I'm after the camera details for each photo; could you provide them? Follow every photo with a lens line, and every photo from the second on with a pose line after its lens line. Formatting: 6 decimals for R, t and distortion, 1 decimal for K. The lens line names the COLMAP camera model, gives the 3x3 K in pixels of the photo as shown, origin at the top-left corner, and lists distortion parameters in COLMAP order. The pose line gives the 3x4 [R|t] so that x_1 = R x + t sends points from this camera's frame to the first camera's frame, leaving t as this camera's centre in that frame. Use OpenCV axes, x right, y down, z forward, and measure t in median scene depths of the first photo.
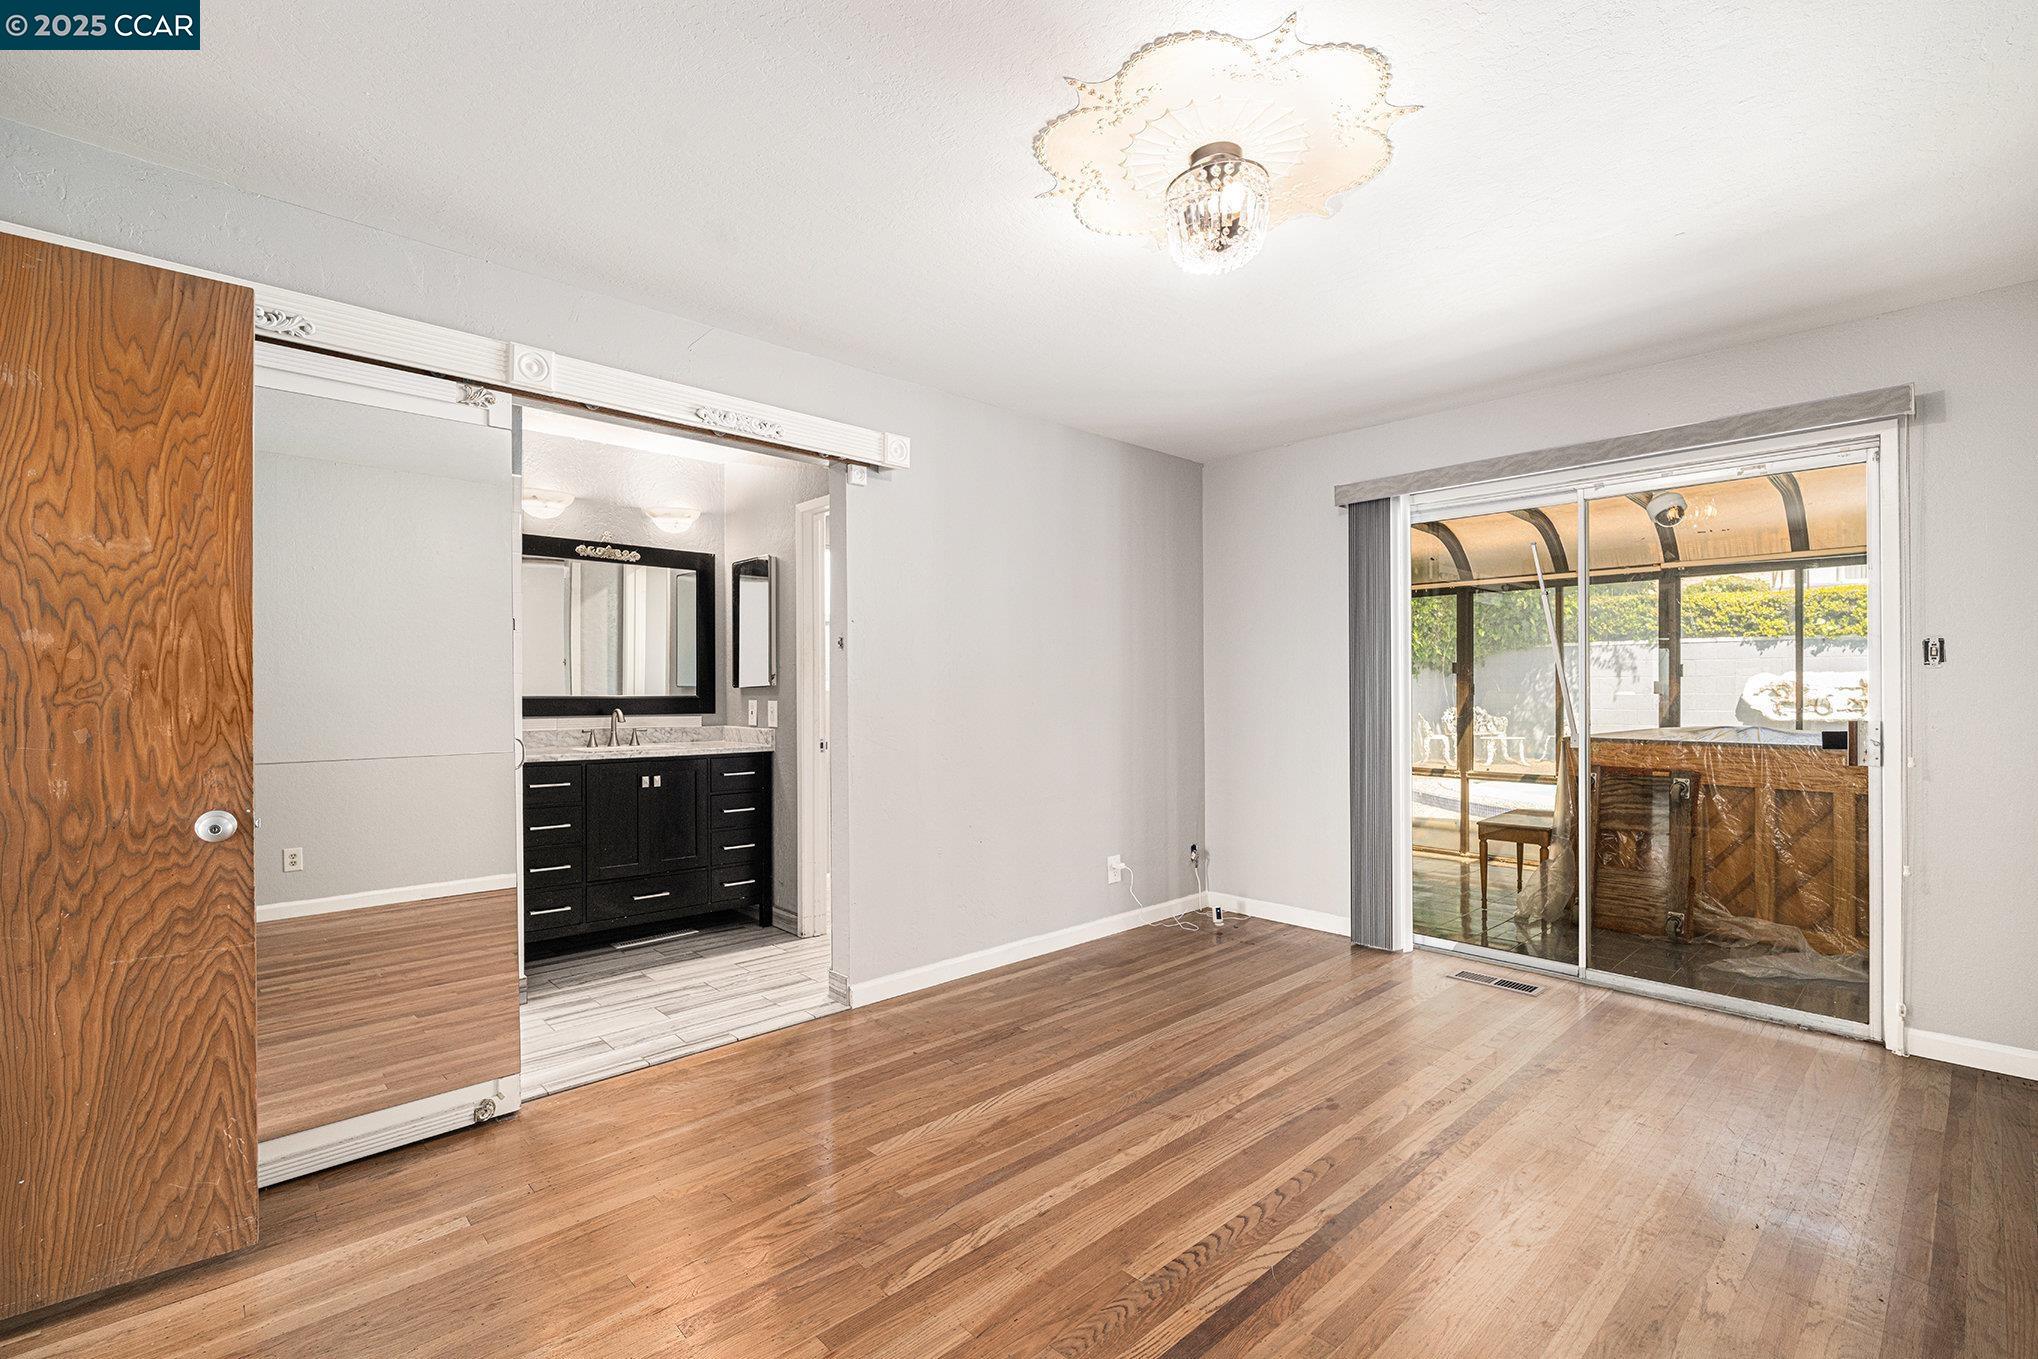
lens RADIAL K [[906.9, 0, 1020.1], [0, 906.9, 670.5], [0, 0, 1]] dist [-0.005233, 0.000674]
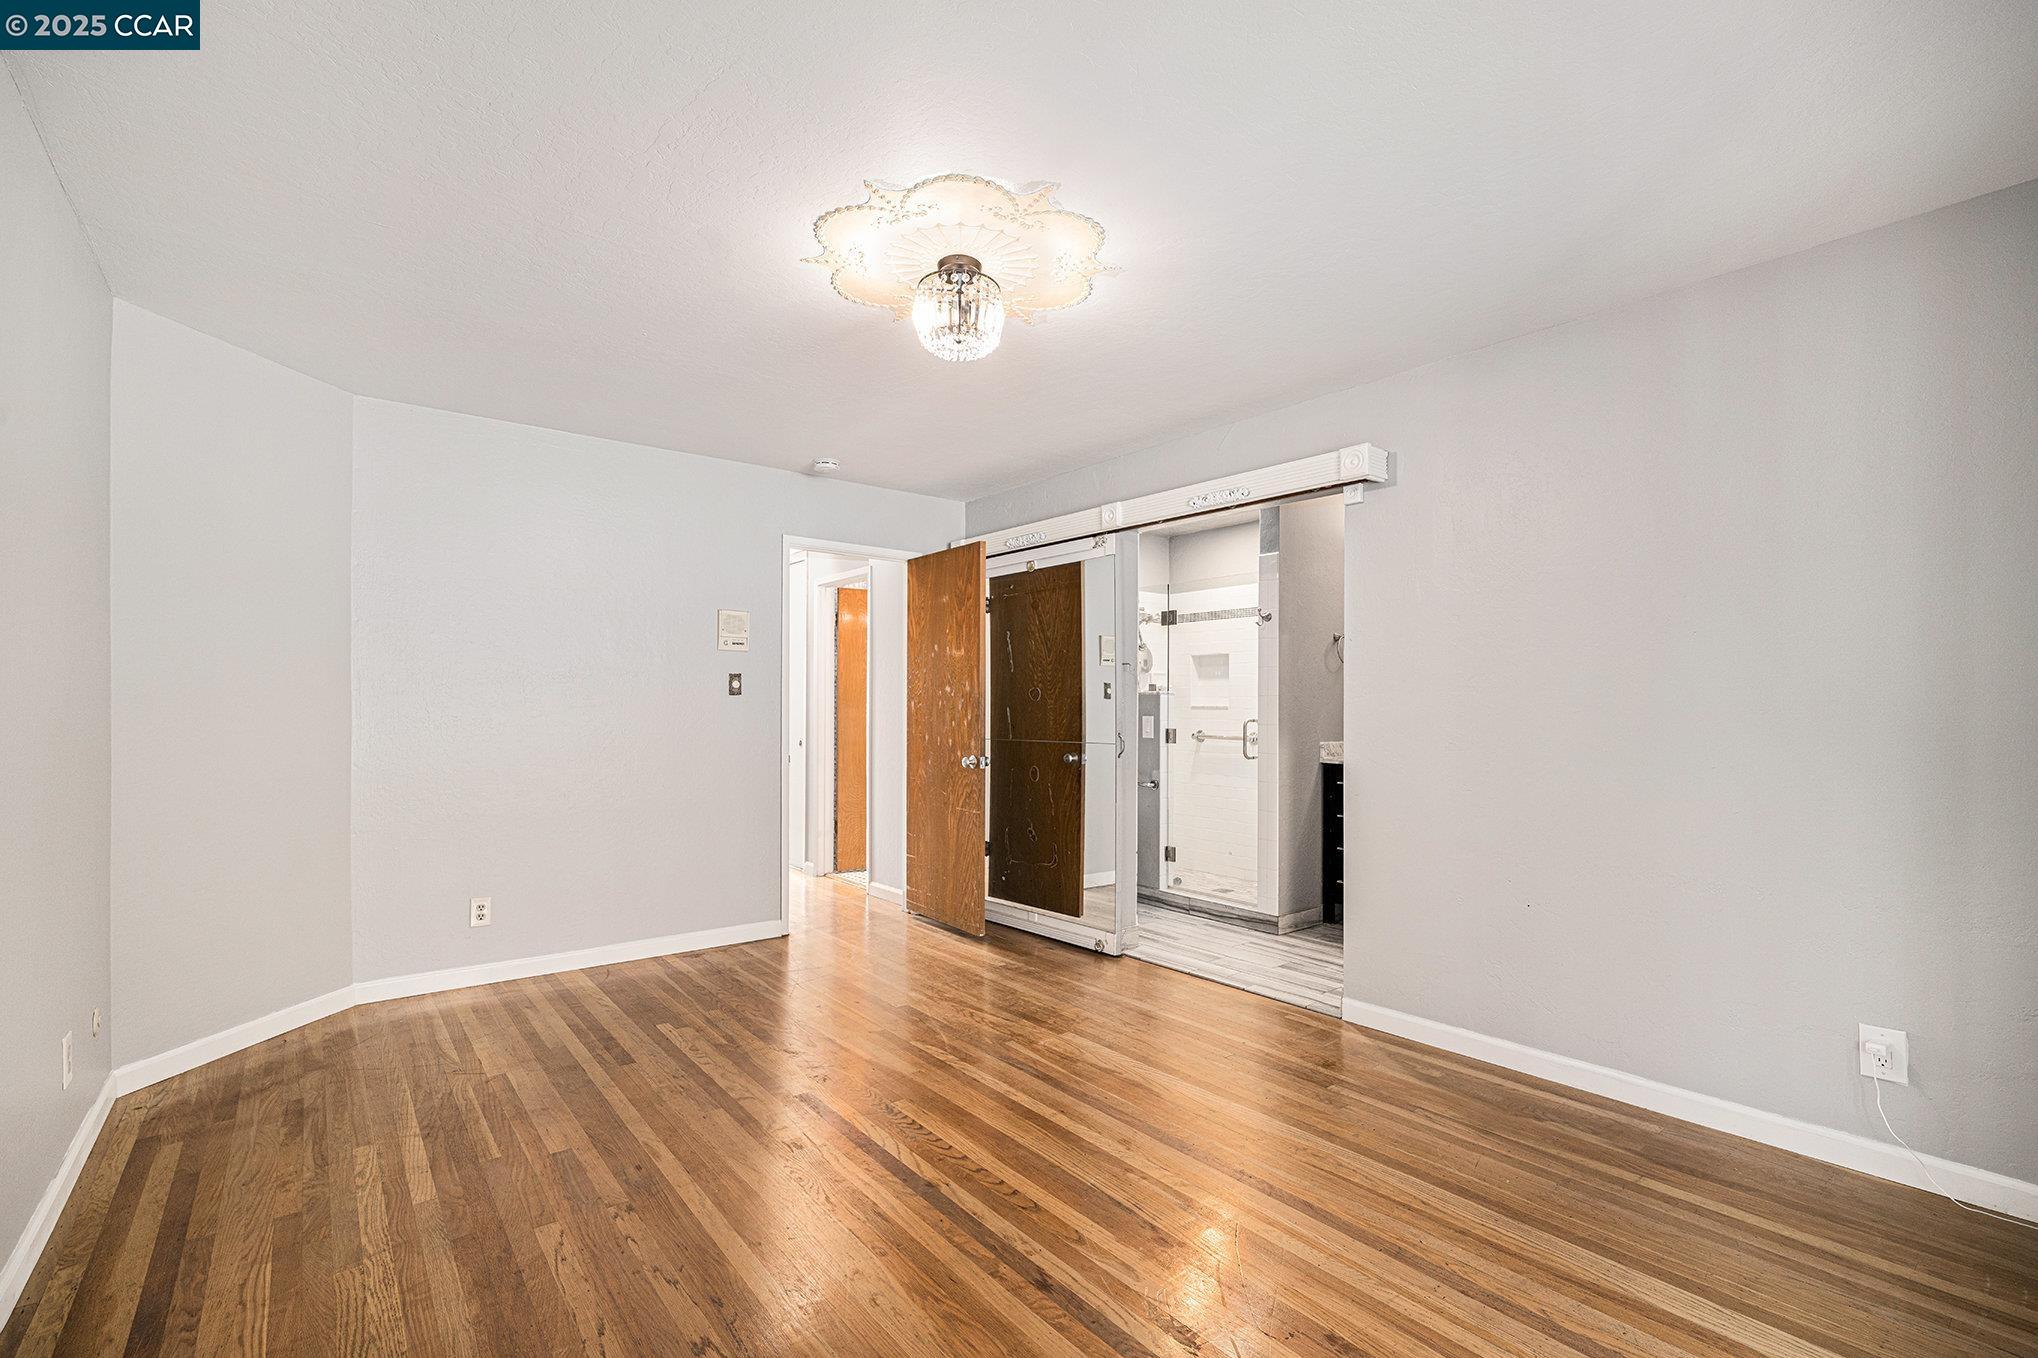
lens RADIAL K [[906.9, 0, 1020.0], [0, 906.9, 698.2], [0, 0, 1]] dist [-0.005233, 0.000674]
pose [[-0.077301, -0.010453, -0.996953, 0.837344], [0.019178, 0.999744, -0.011969, 0.015092], [0.996823, -0.020045, -0.077081, 0.698267]]
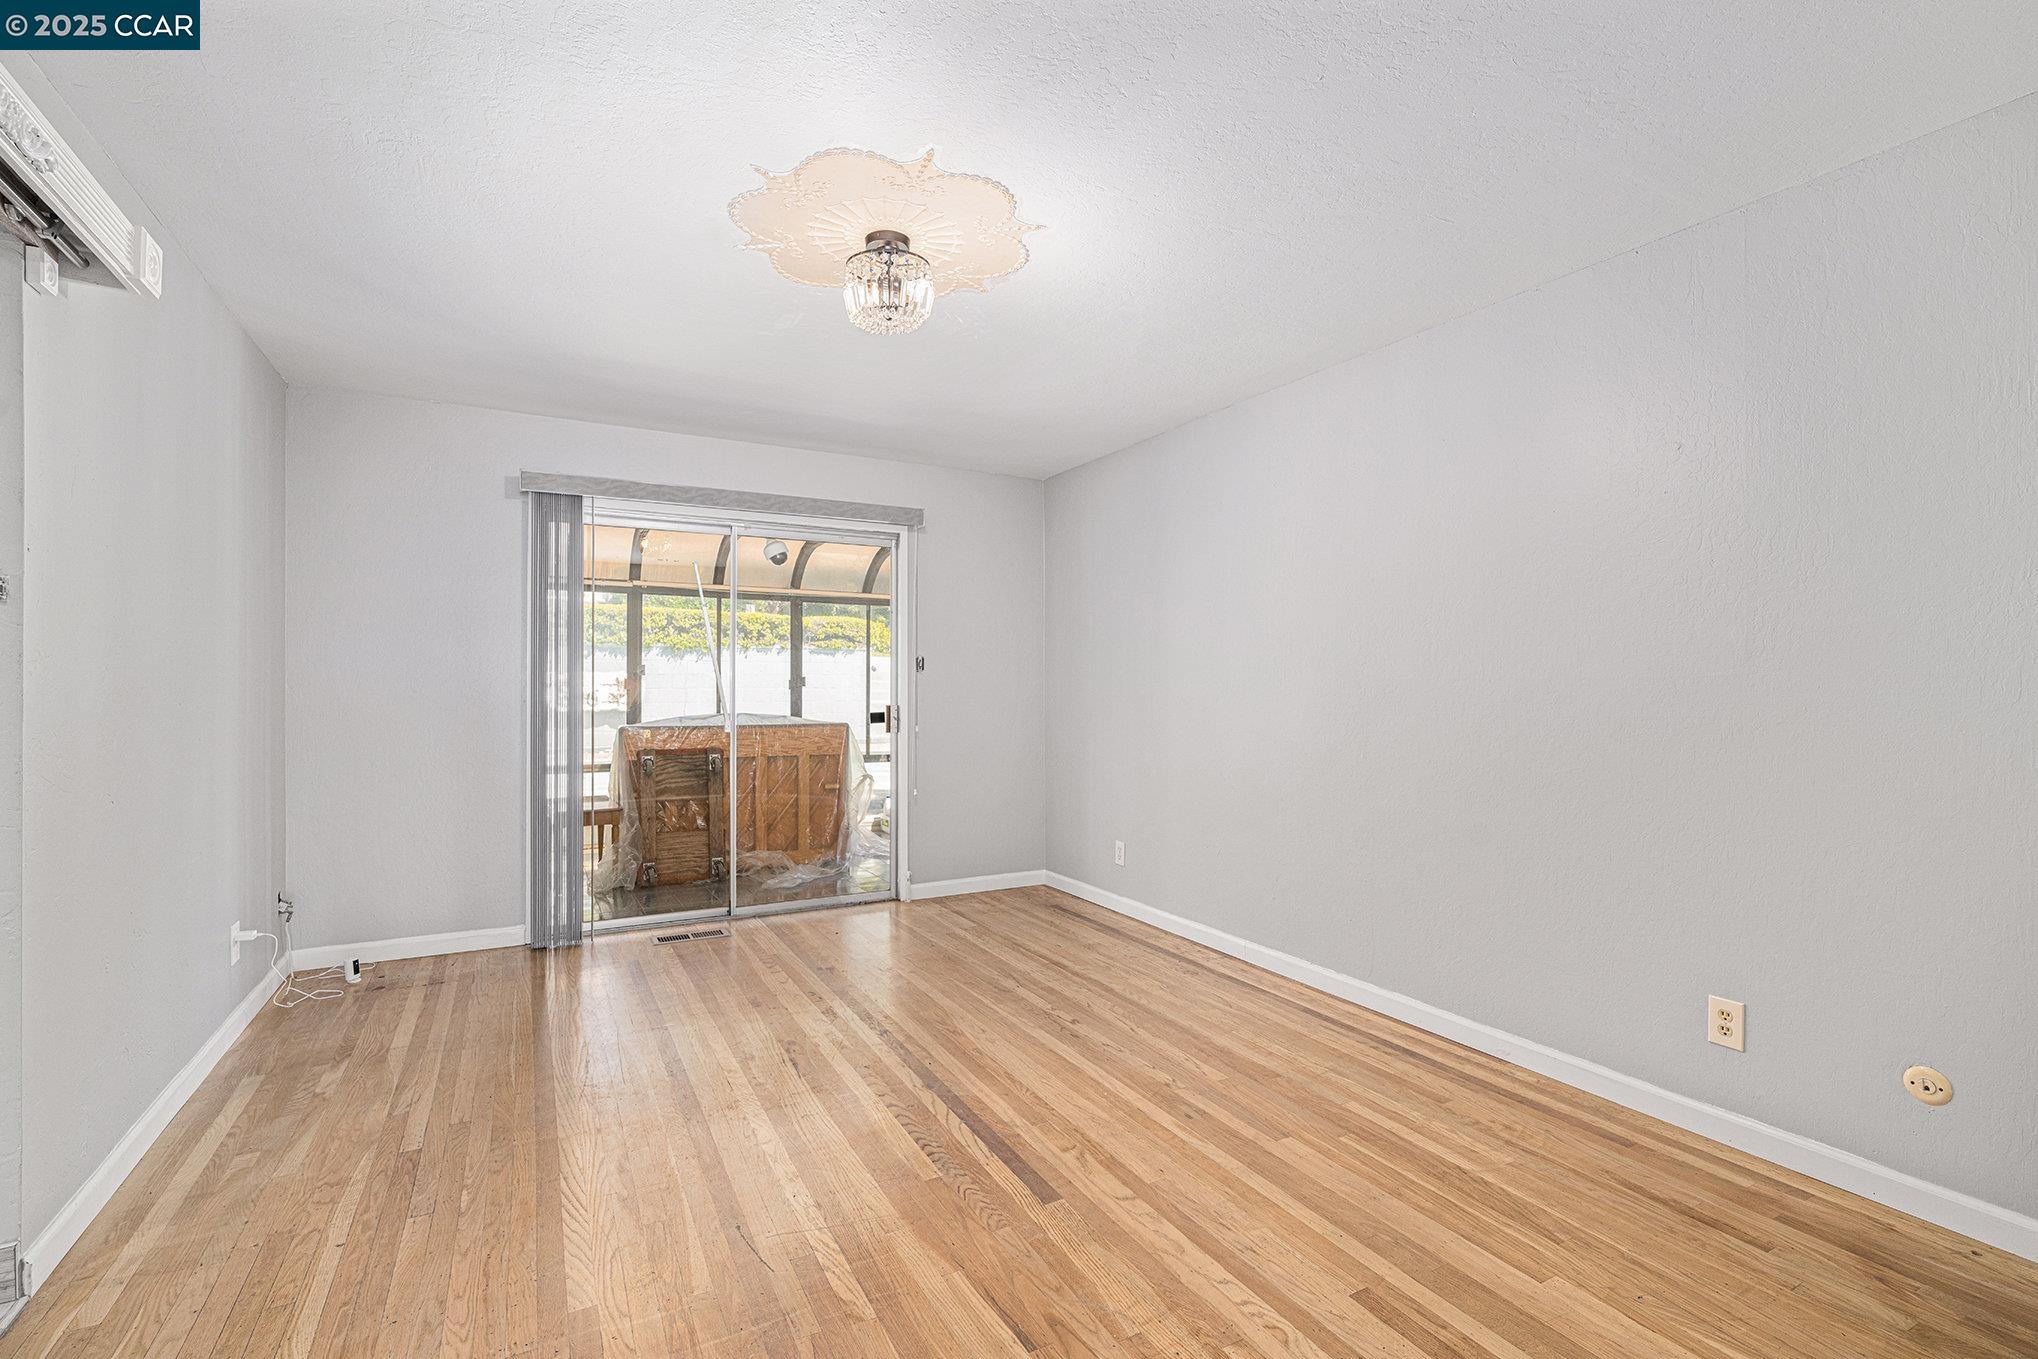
lens RADIAL K [[906.9, 0, 1021.6], [0, 906.9, 691.8], [0, 0, 1]] dist [-0.005233, 0.000674]
pose [[0.247522, -0.003389, 0.968876, -0.524316], [-0.021778, 0.999722, 0.009060, 0.009540], [-0.968638, -0.023343, 0.247379, 0.320764]]
